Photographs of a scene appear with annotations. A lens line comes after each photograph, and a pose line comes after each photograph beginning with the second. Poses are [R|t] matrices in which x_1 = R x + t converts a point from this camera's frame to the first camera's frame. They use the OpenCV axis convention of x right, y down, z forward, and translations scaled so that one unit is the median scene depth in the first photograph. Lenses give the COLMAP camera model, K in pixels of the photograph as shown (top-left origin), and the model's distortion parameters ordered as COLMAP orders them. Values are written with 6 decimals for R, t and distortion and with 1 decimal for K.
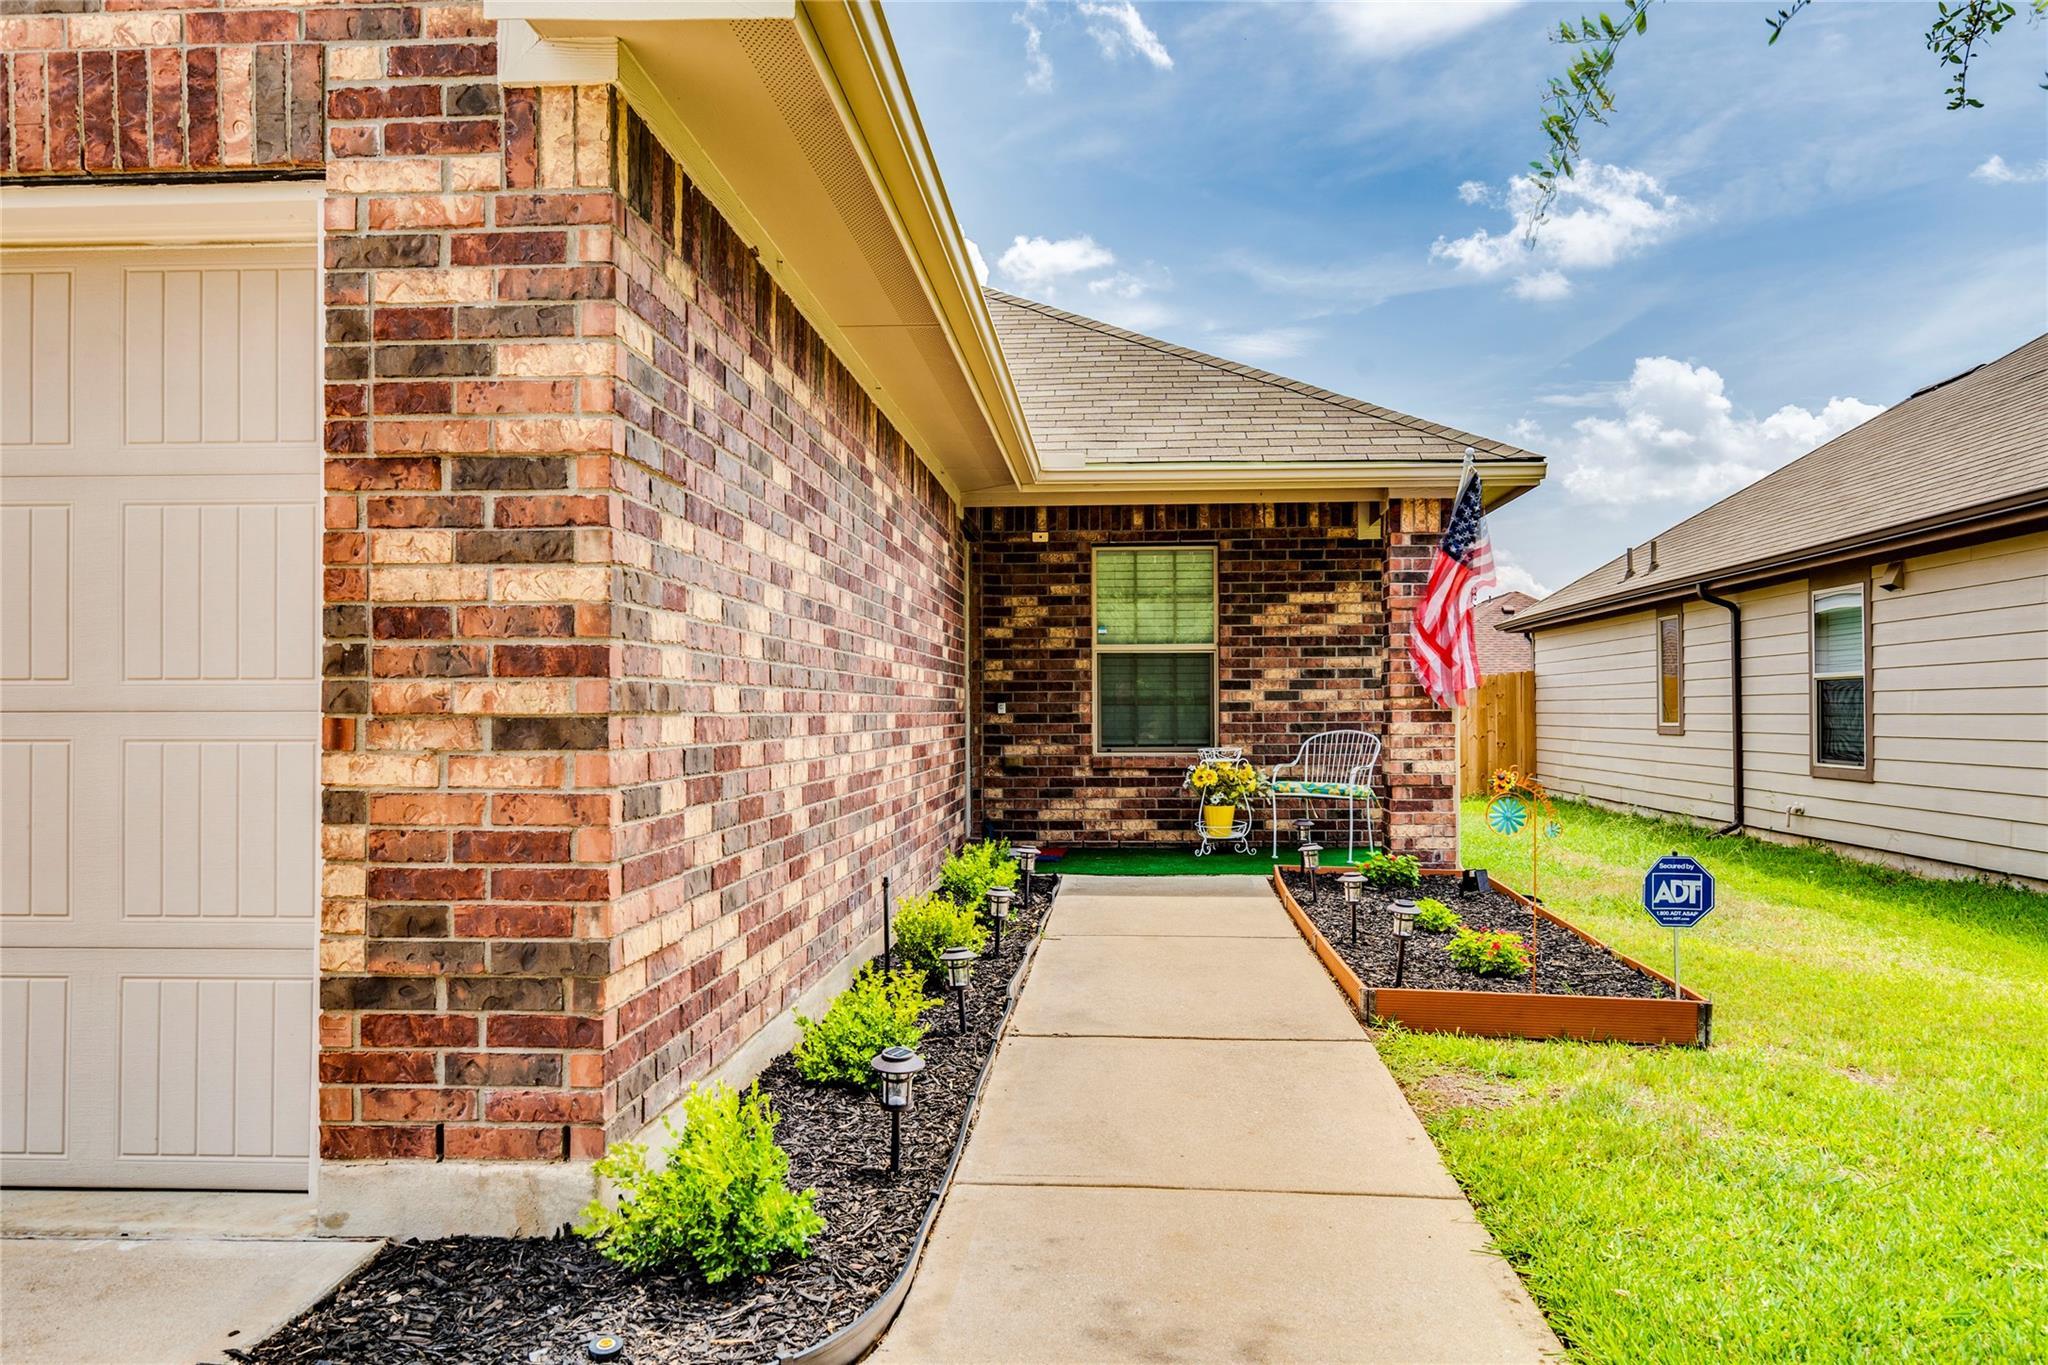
lens RADIAL K [[1408.0, 0, 1024.0], [0, 1408.0, 682.5], [0, 0, 1]] dist [0.007238, 0.001257]
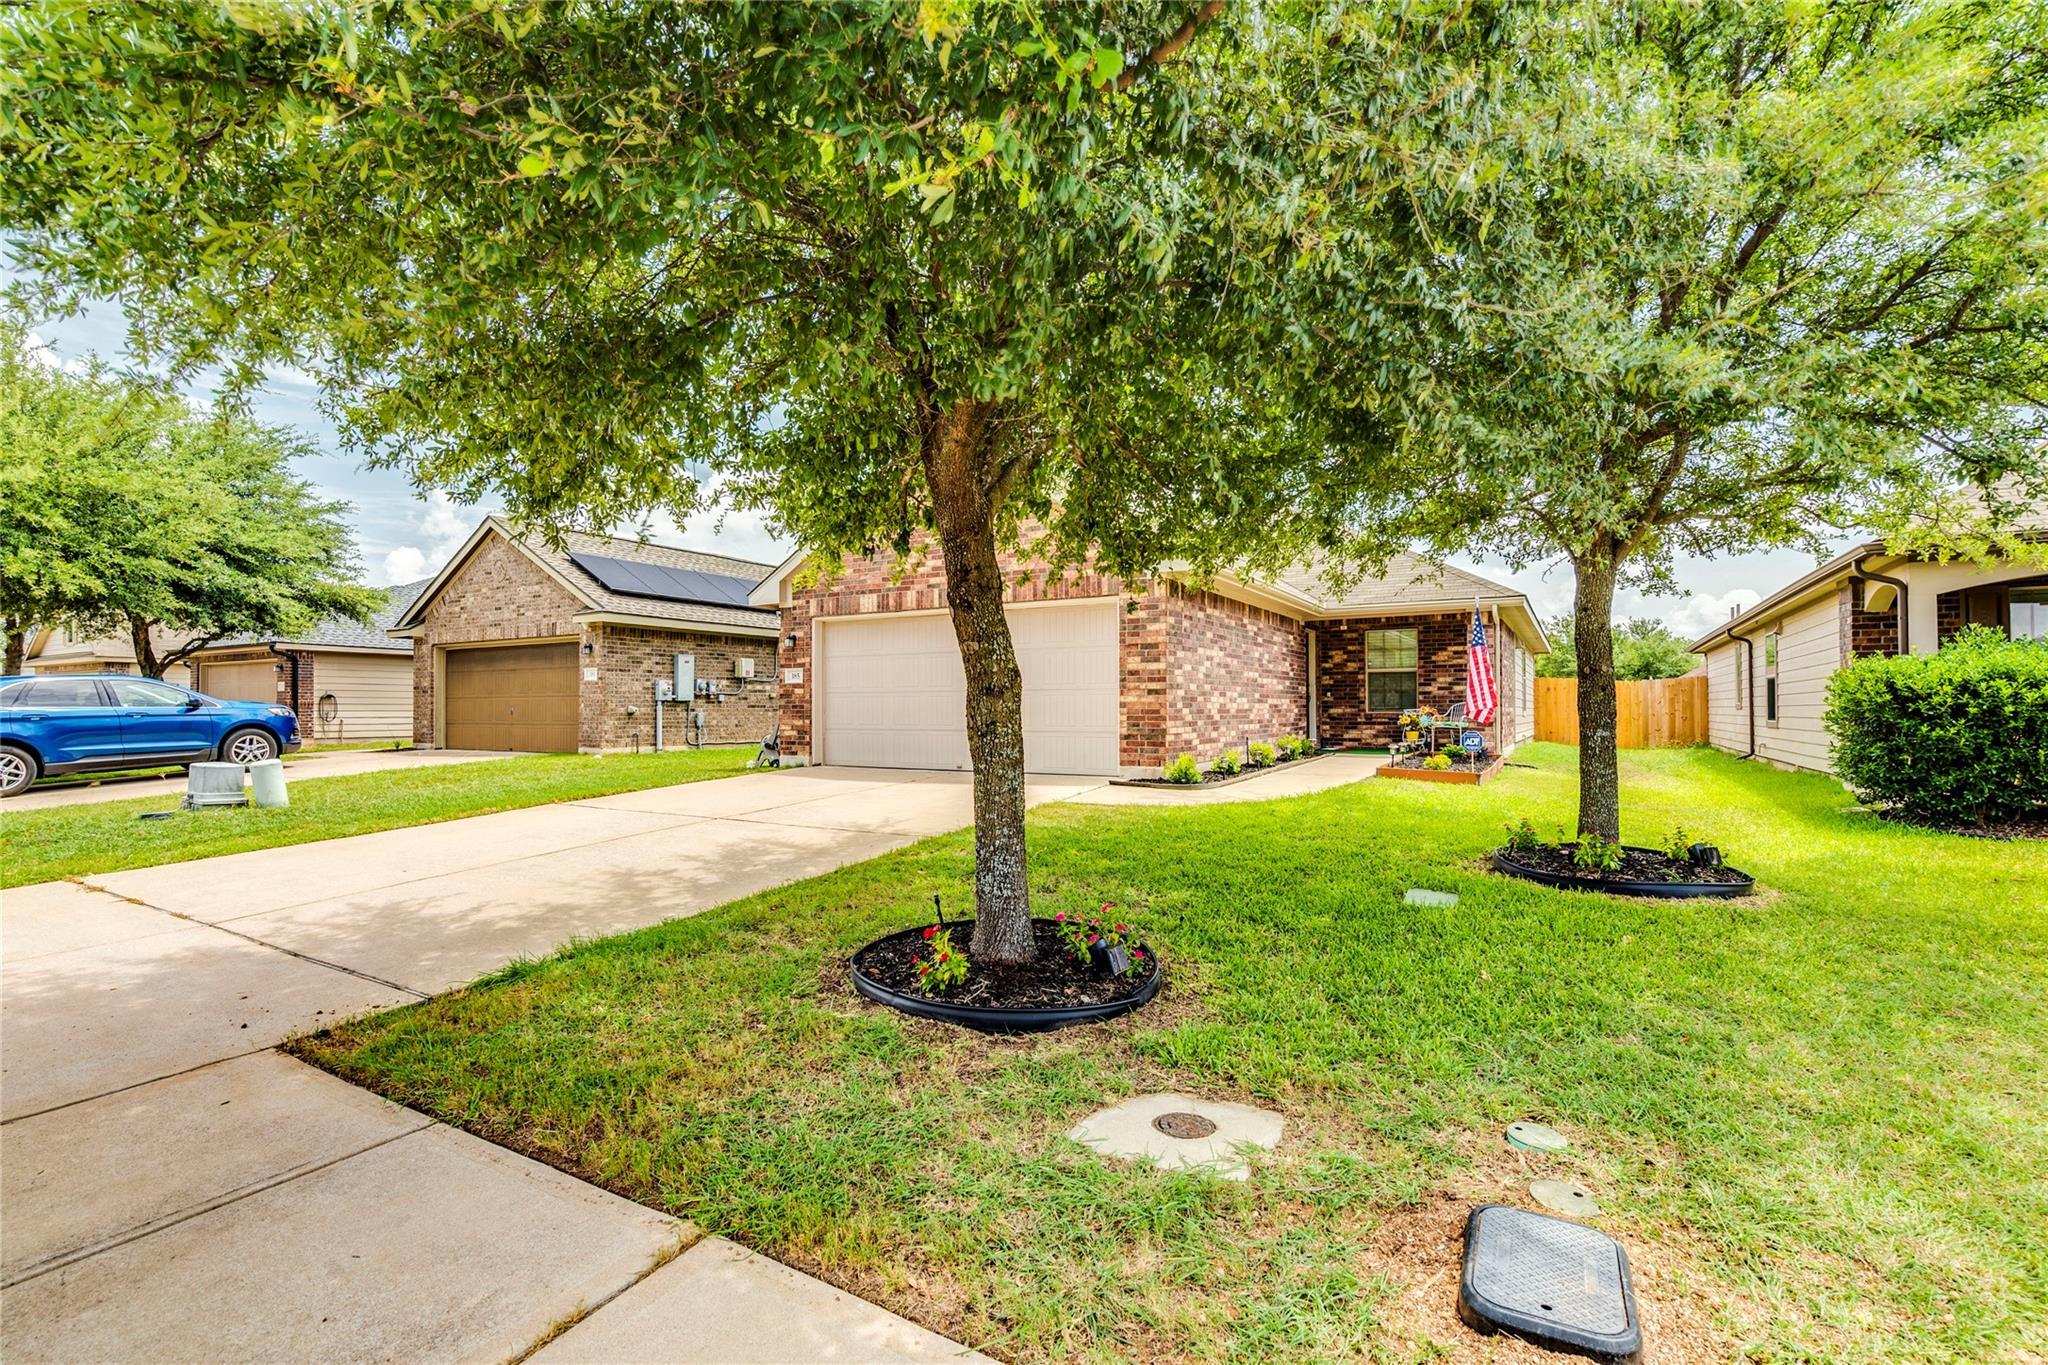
lens RADIAL K [[936.0, 0, 1037.3], [0, 936.0, 692.9], [0, 0, 1]] dist [0.001277, 0.000162]
pose [[0.893217, -0.008433, -0.449546, 0.608347], [0.009283, 0.999957, -0.000314, 0.023983], [0.449529, -0.003892, 0.893257, -1.692236]]
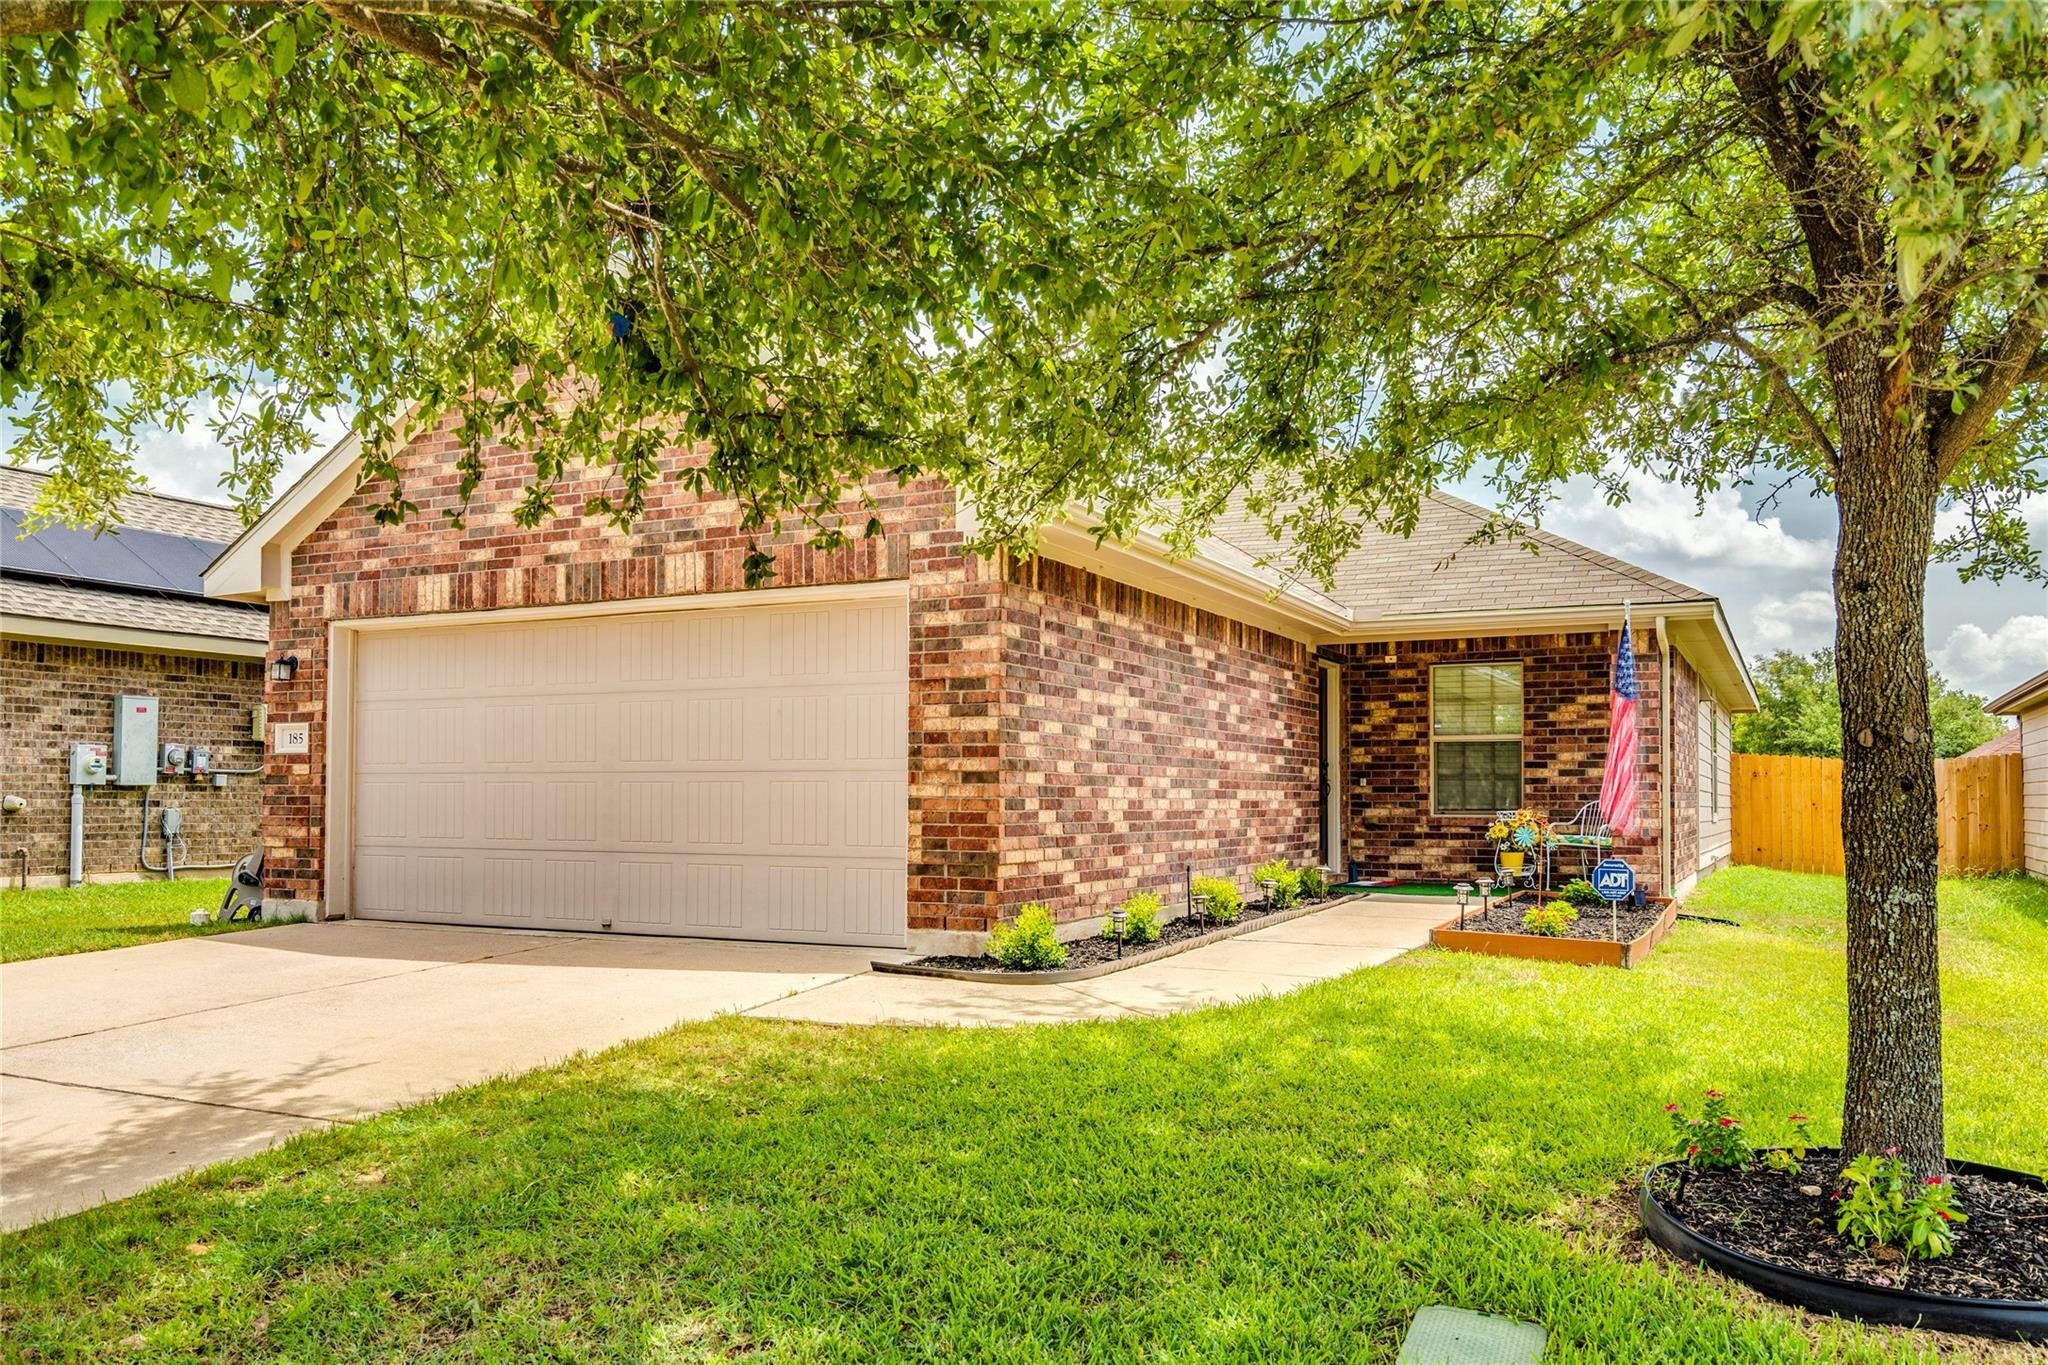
lens RADIAL K [[1503.2, 0, 1057.9], [0, 1503.2, 747.3], [0, 0, 1]] dist [0.021294, -0.001425]
pose [[0.922072, -0.008023, -0.386936, 0.617880], [0.001812, 0.999864, -0.016415, 0.016821], [0.387015, 0.014435, 0.921960, -1.086560]]
